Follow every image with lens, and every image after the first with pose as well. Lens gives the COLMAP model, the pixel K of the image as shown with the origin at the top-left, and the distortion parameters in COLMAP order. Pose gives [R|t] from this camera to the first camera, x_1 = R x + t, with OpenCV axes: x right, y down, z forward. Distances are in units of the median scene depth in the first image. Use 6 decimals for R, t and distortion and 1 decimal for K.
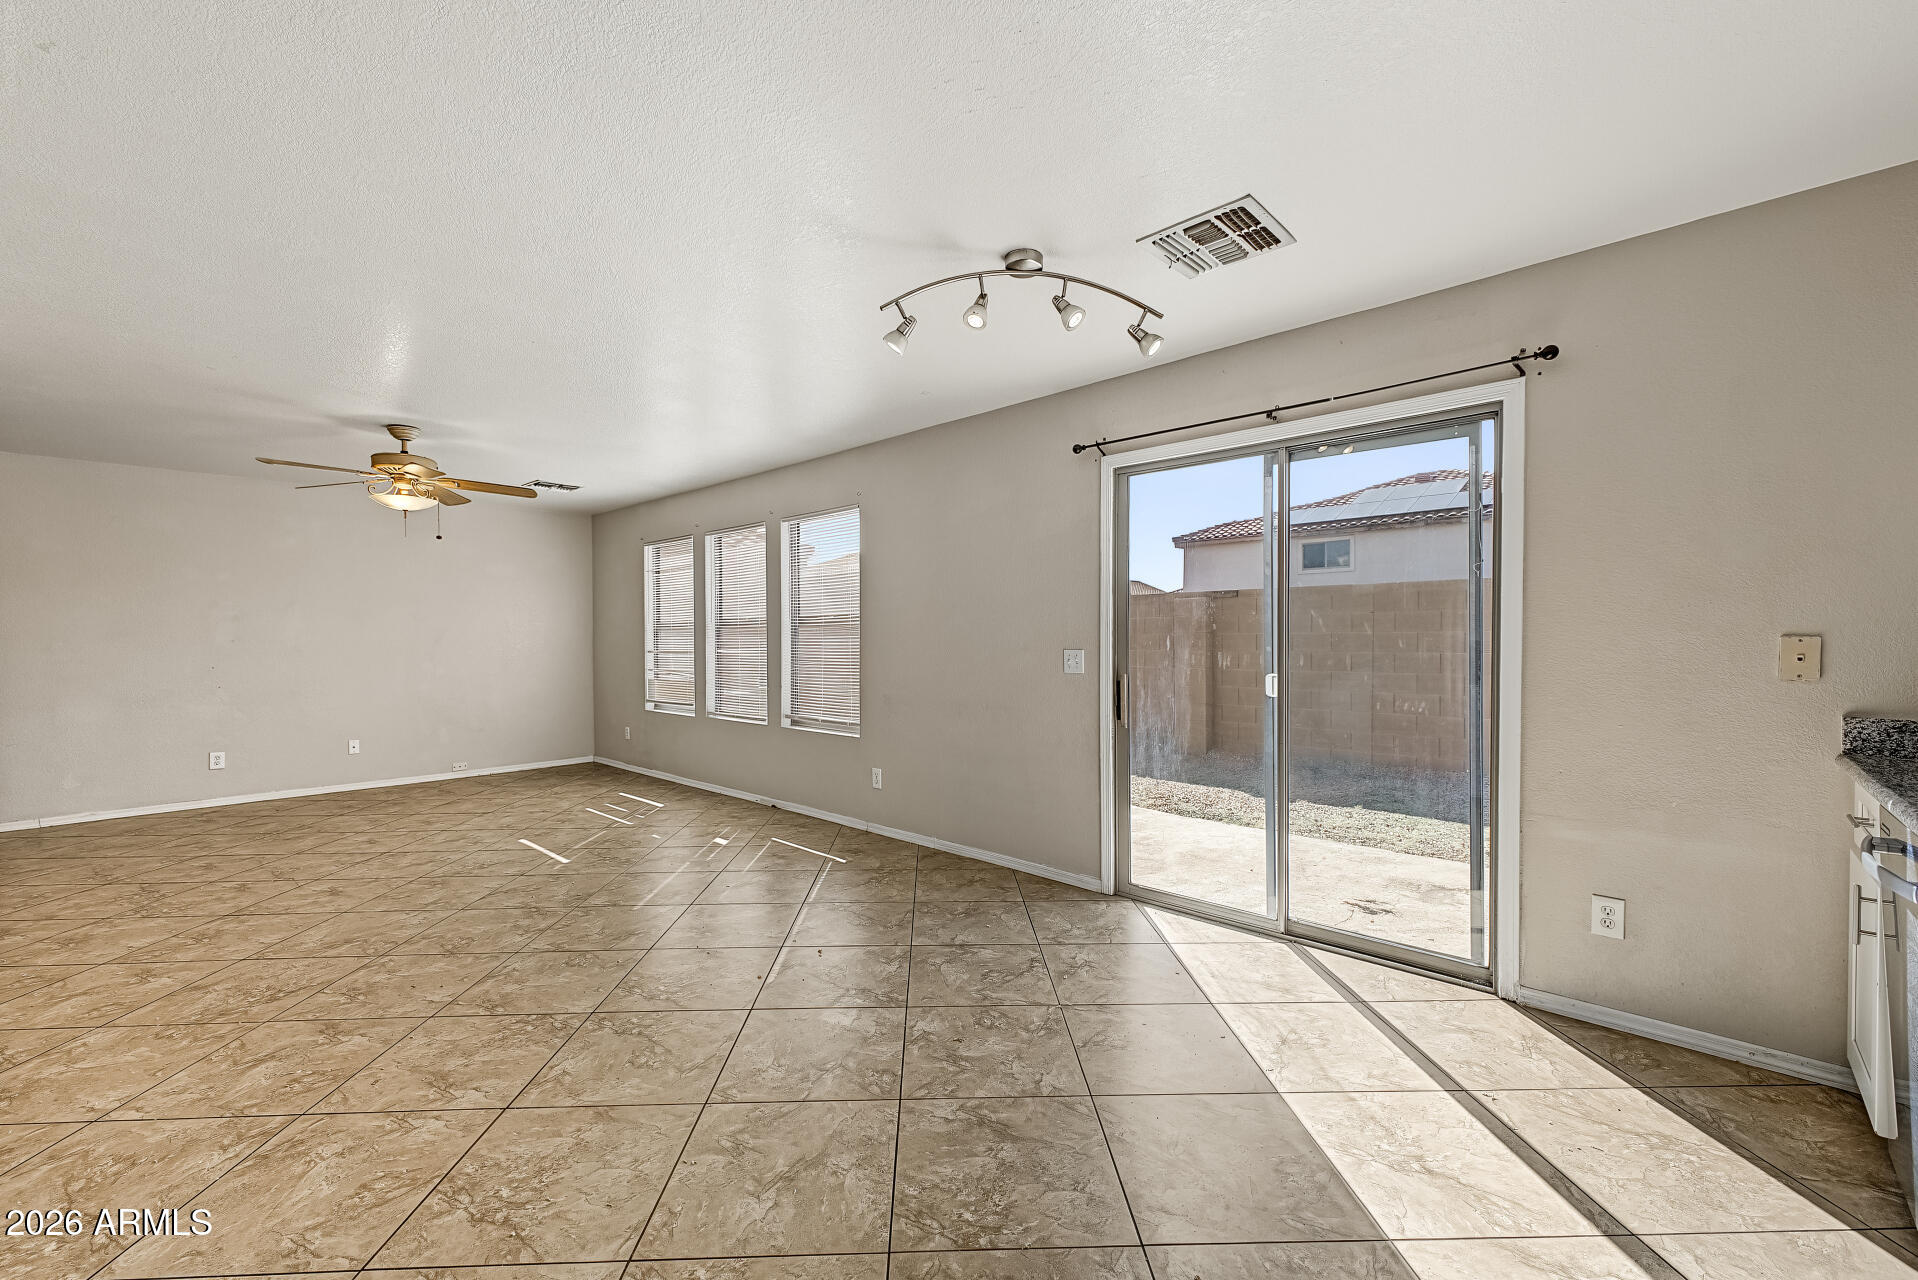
lens RADIAL K [[771.4, 0, 959.0], [0, 771.4, 640.0], [0, 0, 1]] dist [0.020152, -0.000084]
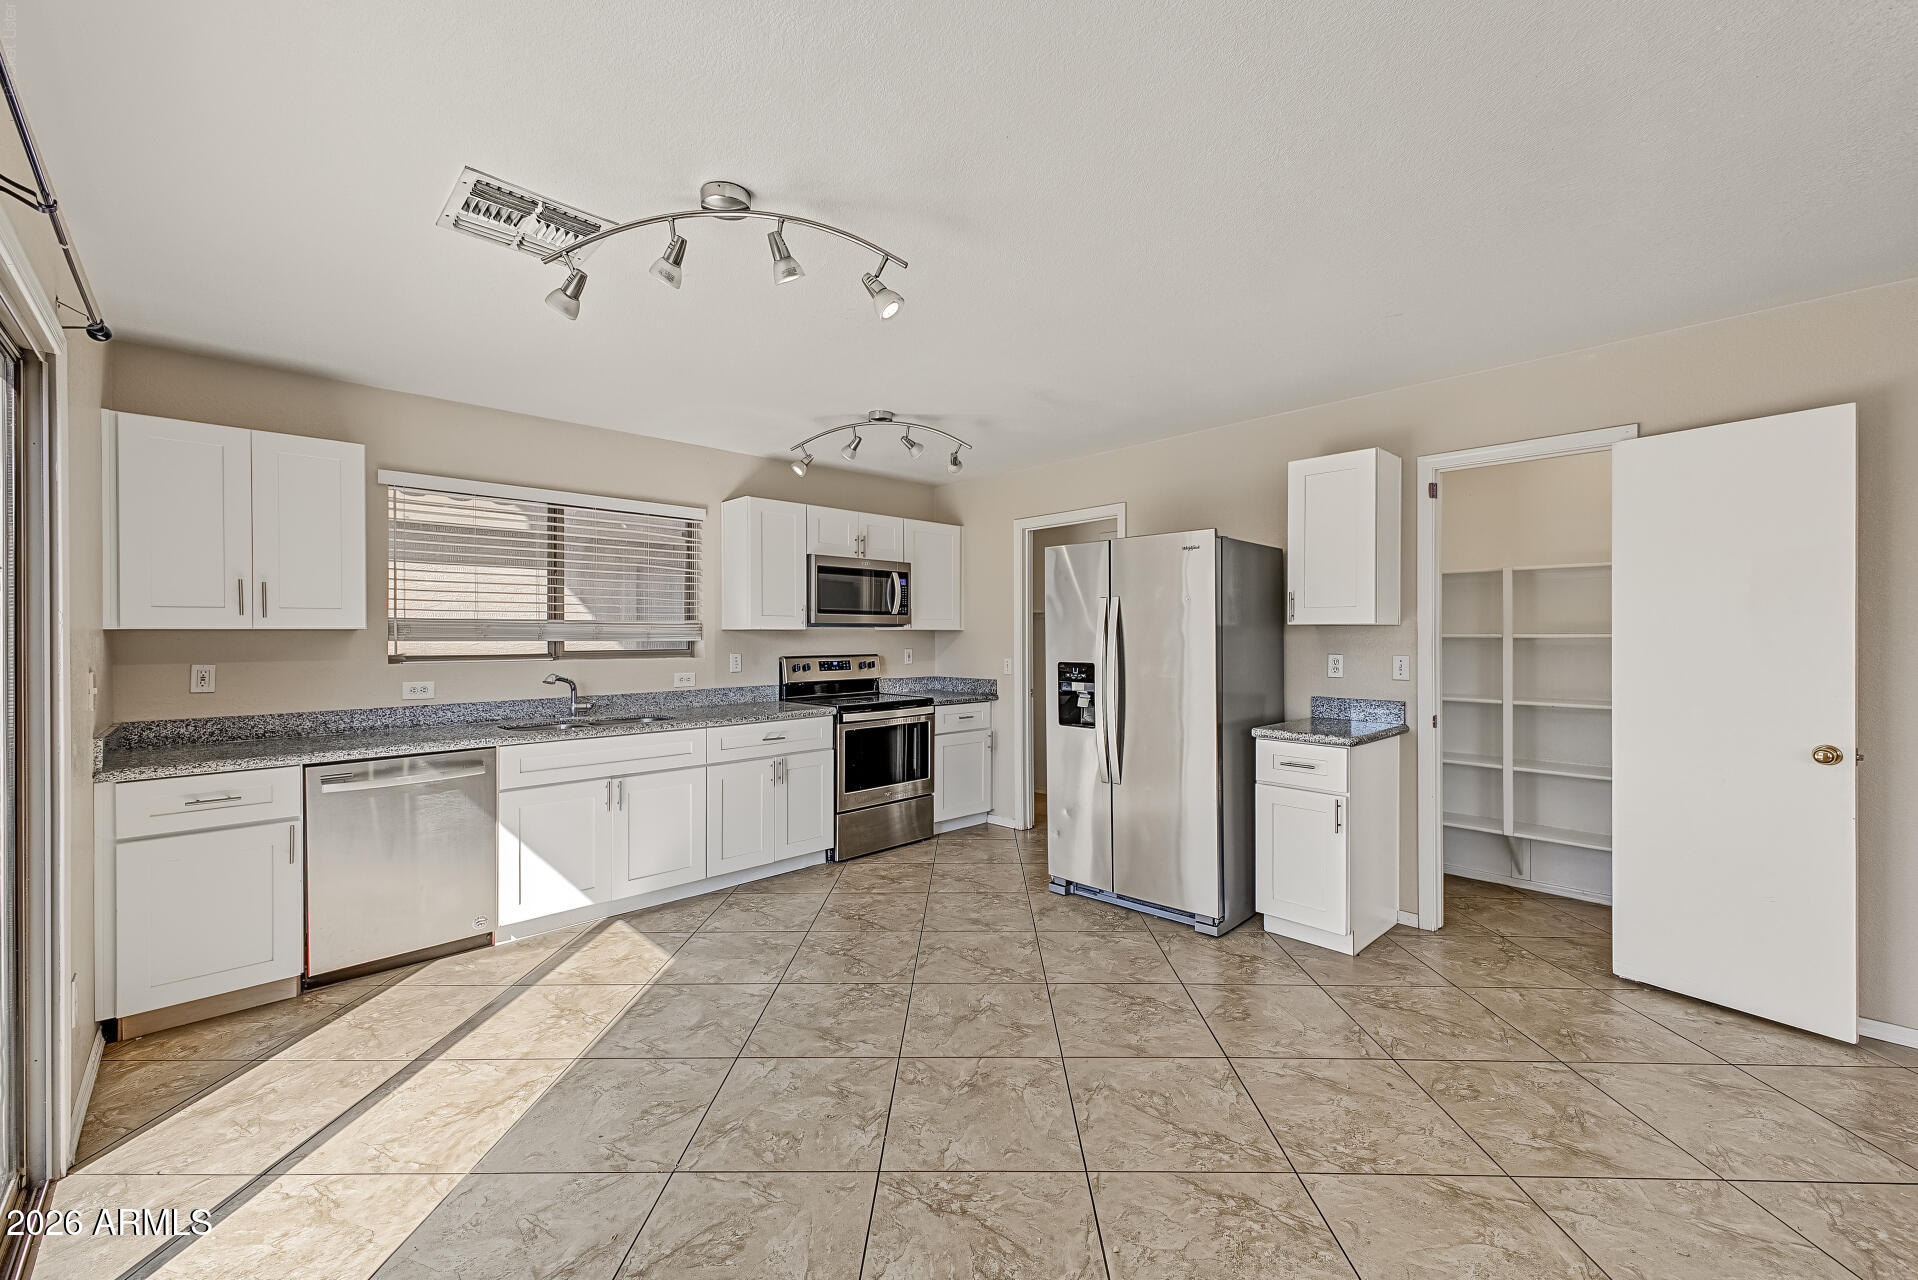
lens RADIAL K [[771.4, 0, 959.0], [0, 771.4, 640.0], [0, 0, 1]] dist [0.020152, -0.000084]
pose [[-0.998615, 0.007422, 0.052089, -0.185445], [0.007951, 0.999919, 0.009951, -0.043800], [-0.052011, 0.010352, -0.998593, 1.727350]]
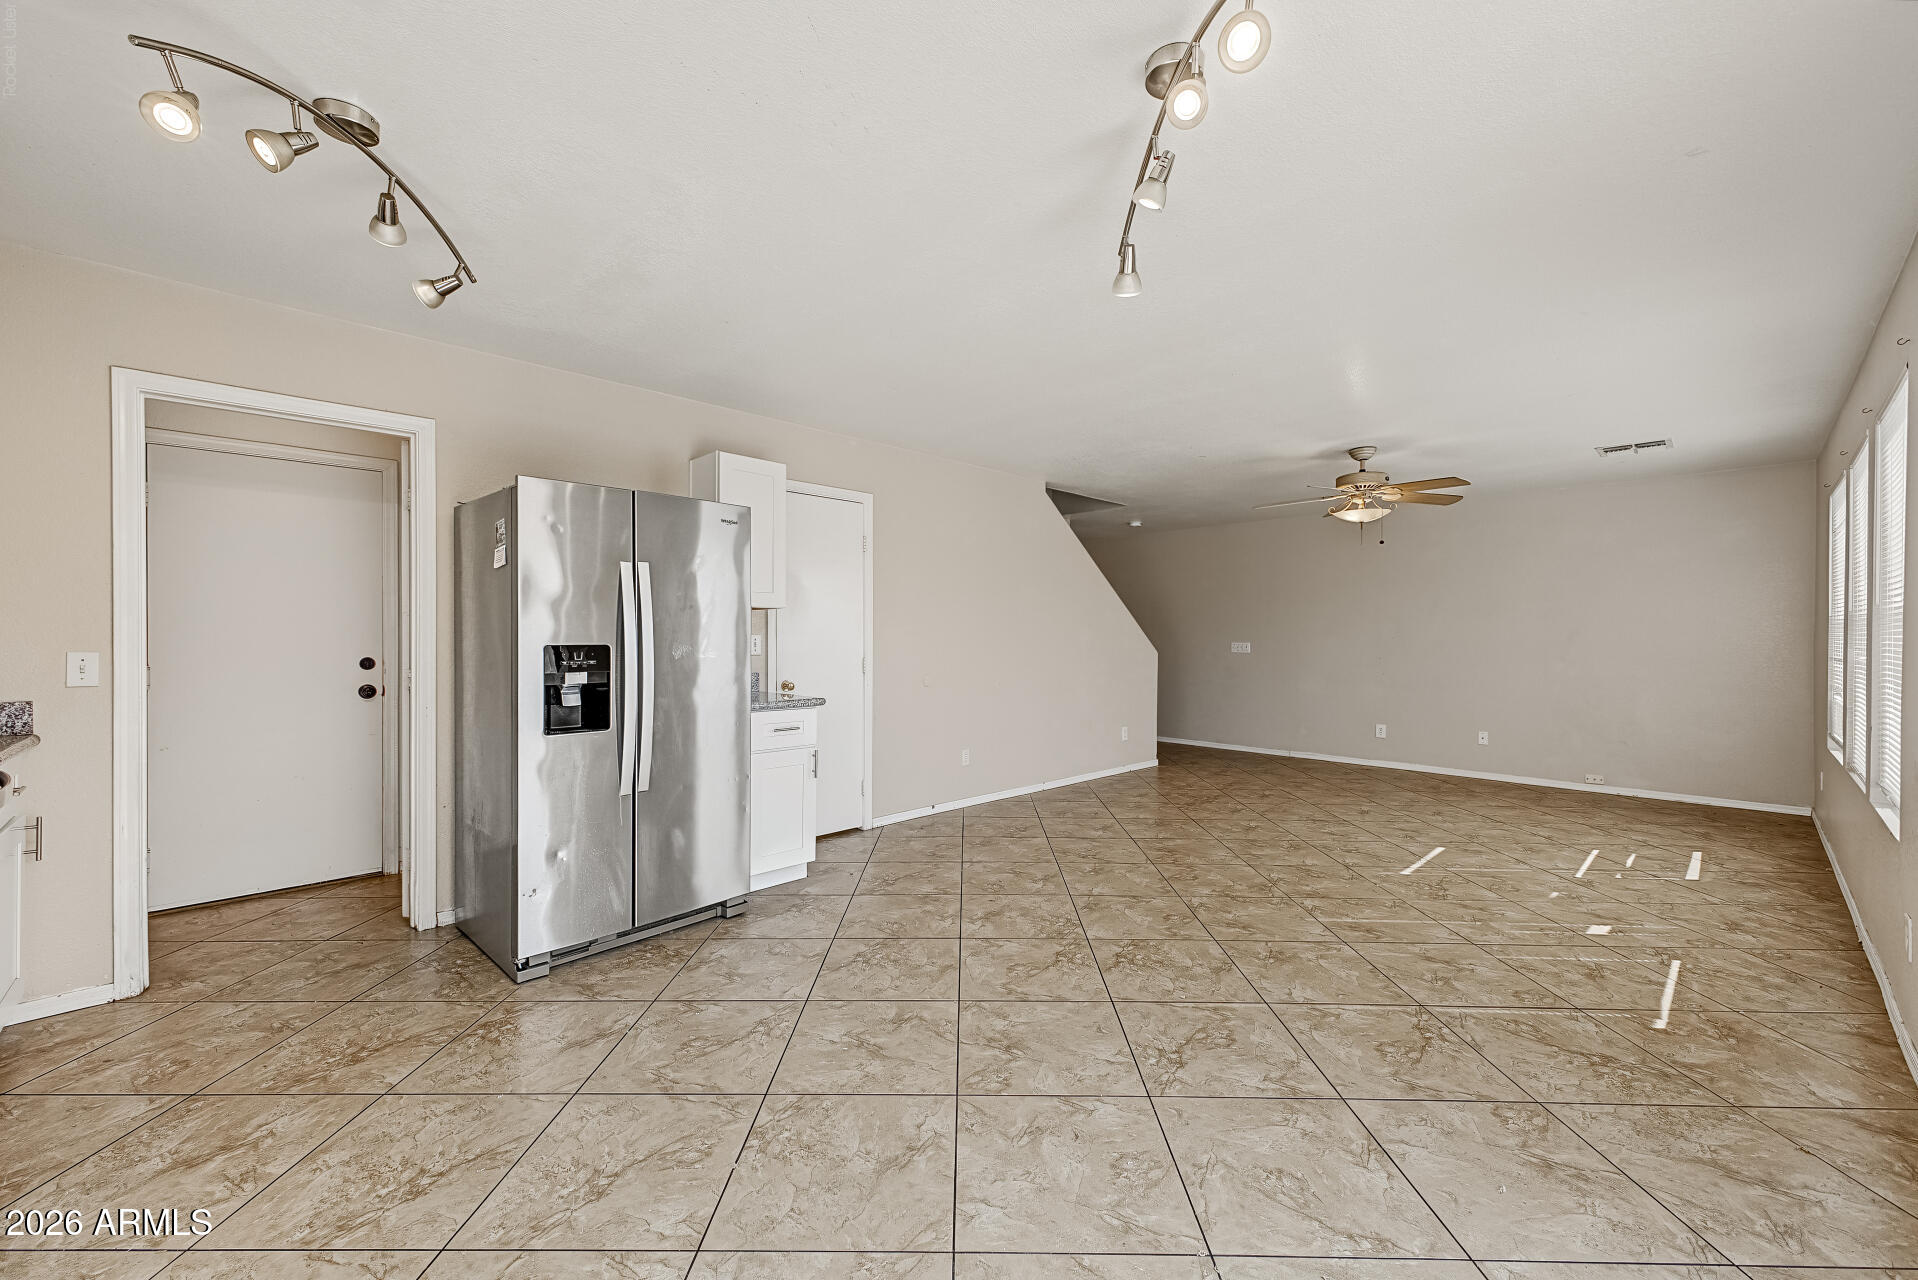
lens RADIAL K [[757.1, 0, 967.8], [0, 757.1, 640.0], [0, 0, 1]] dist [0.016781, -0.000198]
pose [[-0.032389, 0.008884, -0.999436, 0.718928], [-0.006358, 0.999938, 0.009094, -0.004458], [0.999455, 0.006649, -0.032330, 0.829974]]
